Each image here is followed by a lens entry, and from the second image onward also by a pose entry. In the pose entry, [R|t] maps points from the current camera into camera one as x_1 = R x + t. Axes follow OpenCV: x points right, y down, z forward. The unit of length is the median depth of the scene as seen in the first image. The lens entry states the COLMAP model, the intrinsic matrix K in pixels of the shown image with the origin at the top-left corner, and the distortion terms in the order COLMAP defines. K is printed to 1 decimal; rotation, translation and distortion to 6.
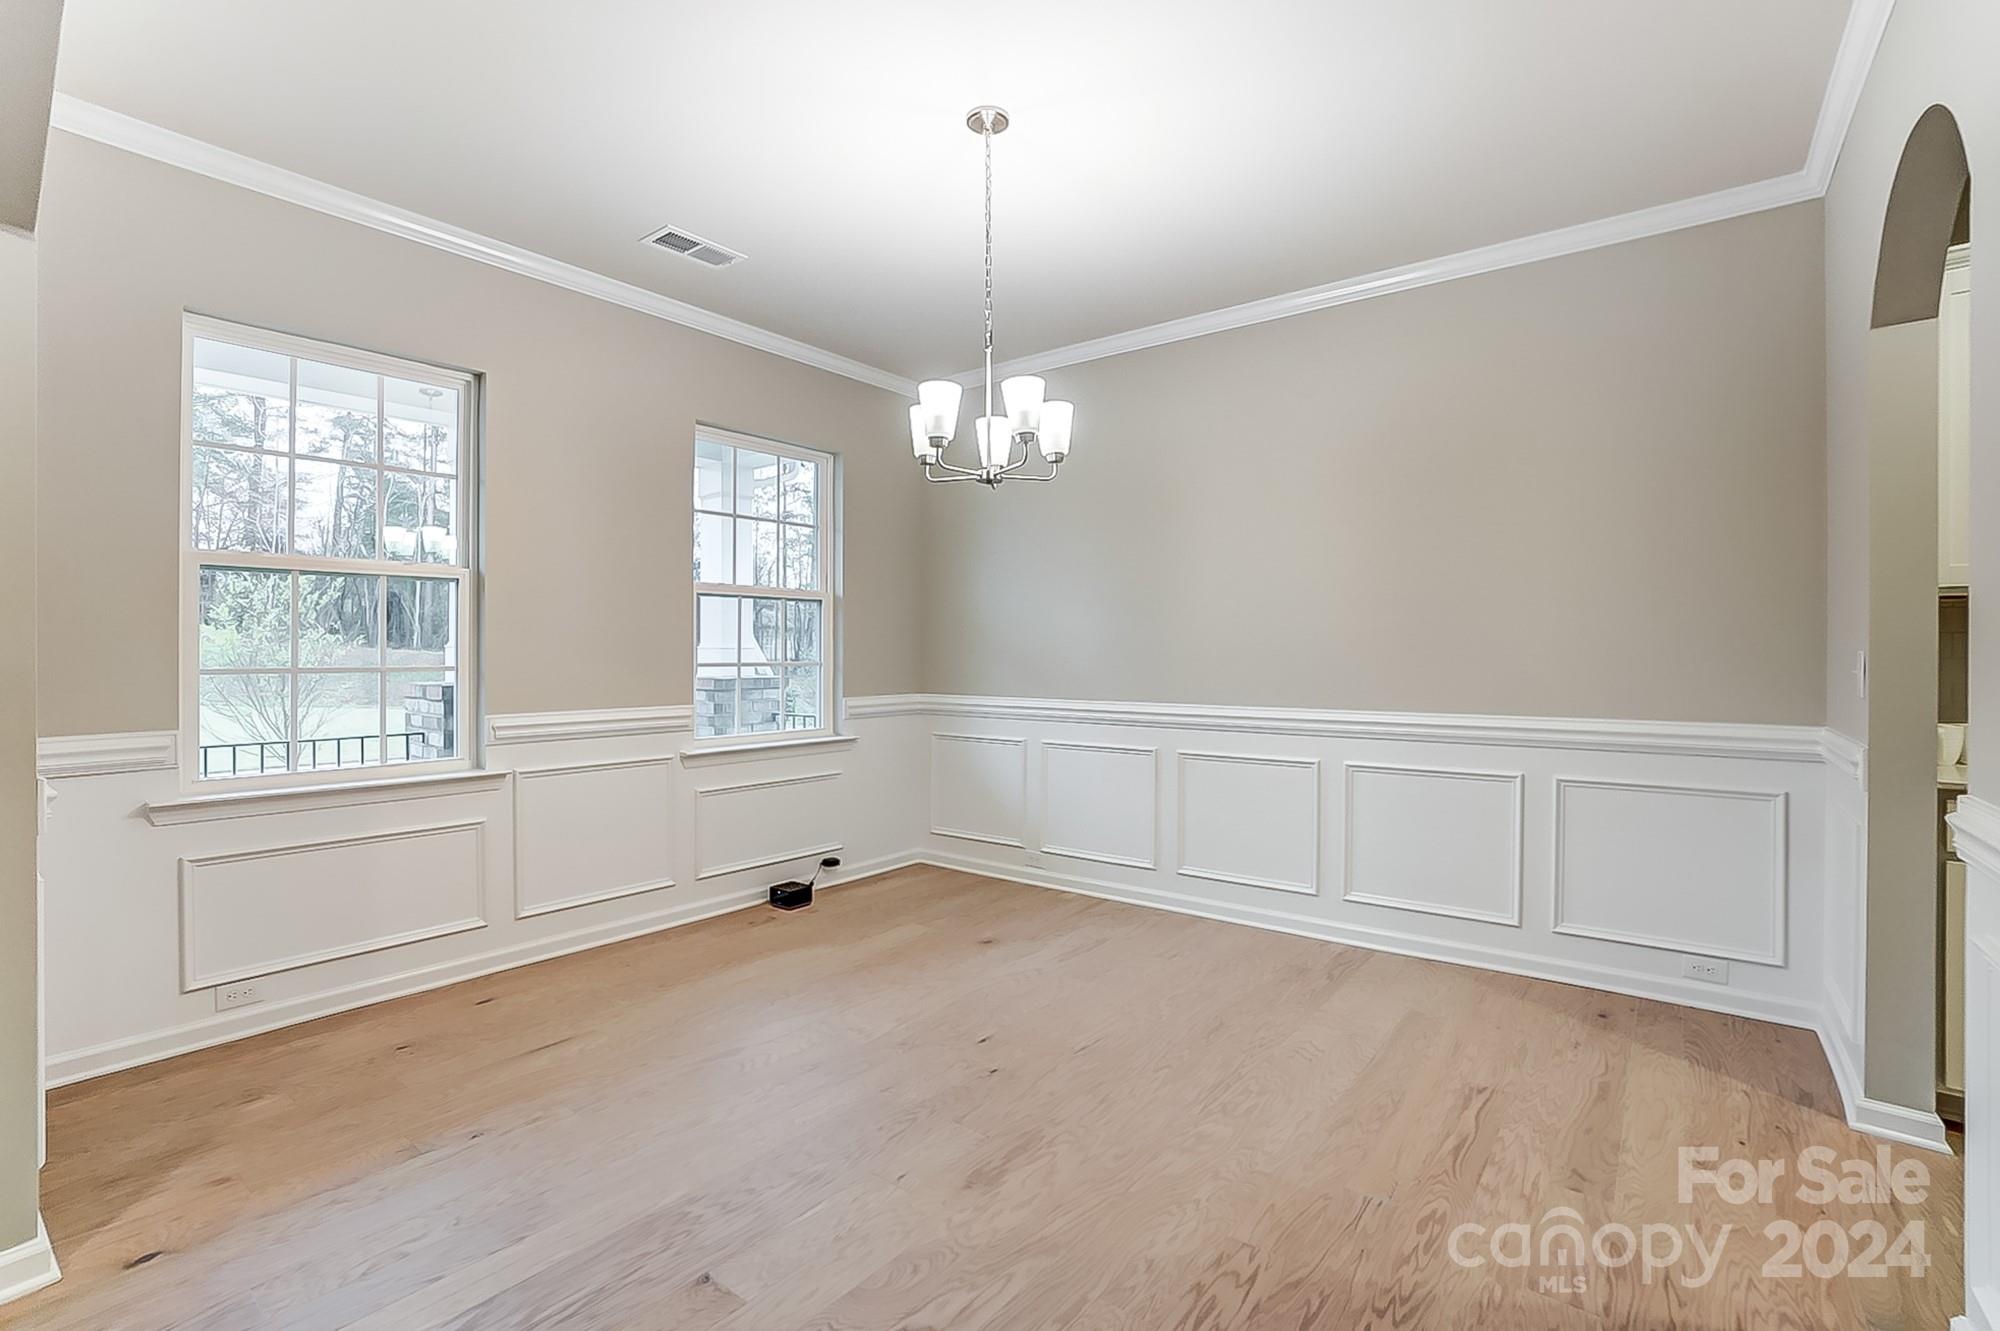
lens RADIAL K [[880.2, 0, 993.7], [0, 880.2, 648.9], [0, 0, 1]] dist [-0.026736, 0.000427]
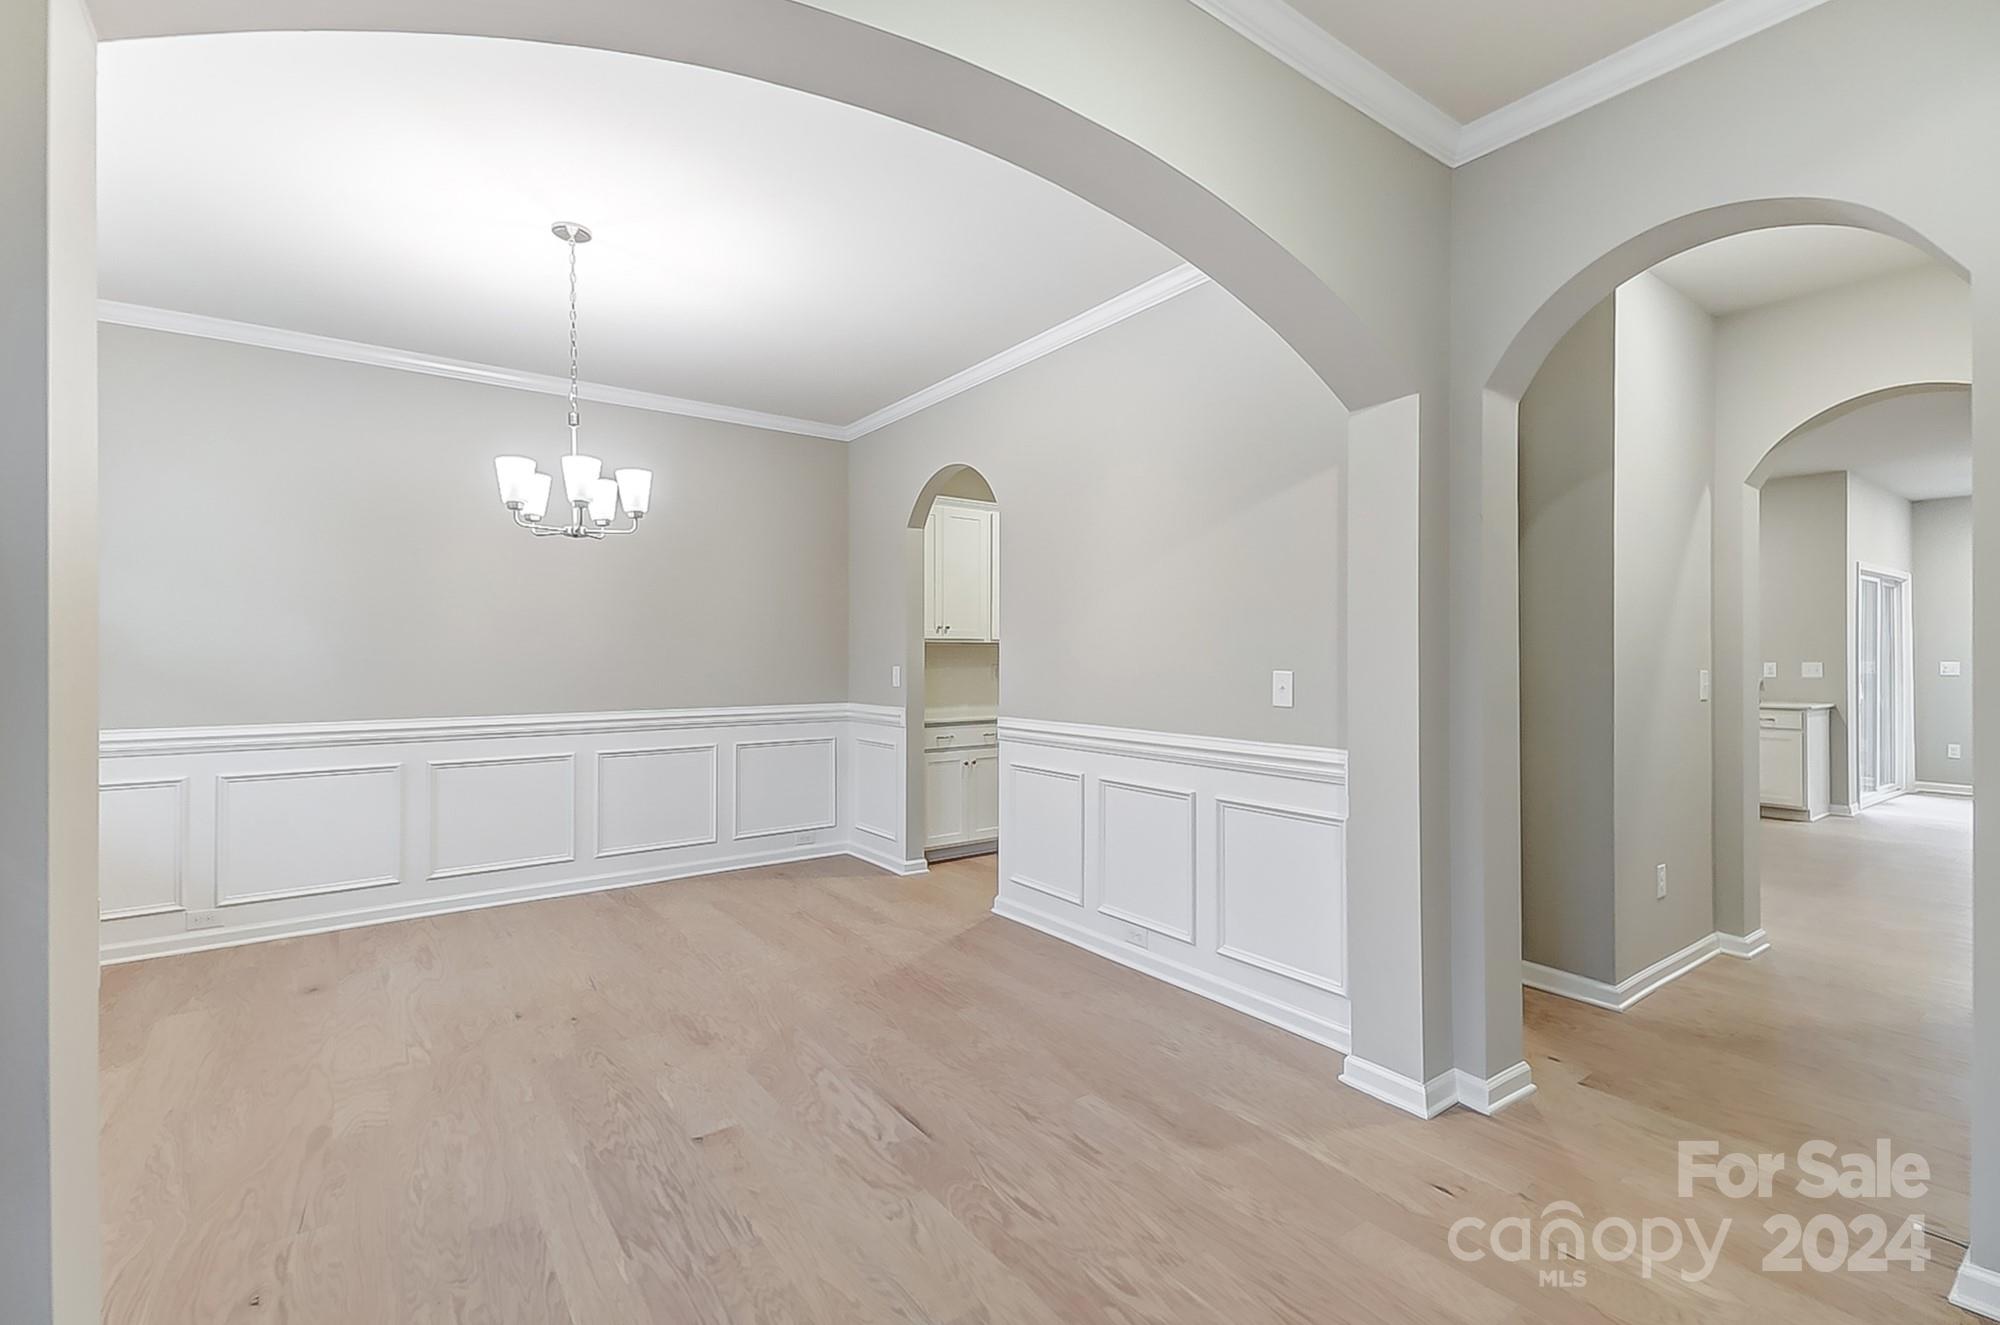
lens RADIAL K [[883.5, 0, 961.8], [0, 883.5, 659.6], [0, 0, 1]] dist [-0.004133, -0.000266]
pose [[0.299788, -0.004174, 0.953997, -1.001440], [-0.005825, 0.999964, 0.006206, -0.029387], [-0.953988, -0.007418, 0.299753, 0.120876]]
